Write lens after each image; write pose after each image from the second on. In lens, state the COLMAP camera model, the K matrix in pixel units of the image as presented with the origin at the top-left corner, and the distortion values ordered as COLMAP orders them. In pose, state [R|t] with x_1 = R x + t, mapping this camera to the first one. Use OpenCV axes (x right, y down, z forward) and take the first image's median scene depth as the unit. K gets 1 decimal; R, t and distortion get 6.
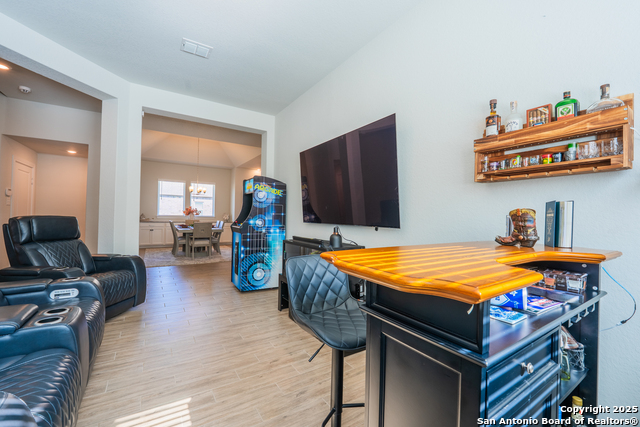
lens RADIAL K [[261.5, 0, 316.1], [0, 261.5, 214.1], [0, 0, 1]] dist [-0.006410, -0.001388]
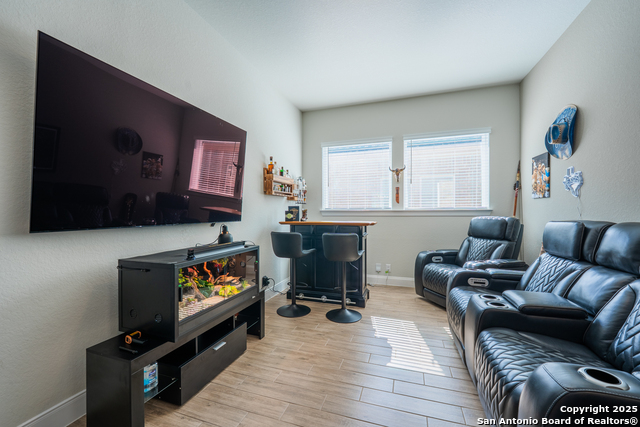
lens RADIAL K [[261.5, 0, 316.2], [0, 261.5, 215.2], [0, 0, 1]] dist [-0.006410, -0.001388]
pose [[-0.632677, -0.008831, 0.774366, -0.962383], [-0.010403, 0.999942, 0.002904, 0.017064], [-0.774346, -0.006218, -0.632732, 1.613934]]
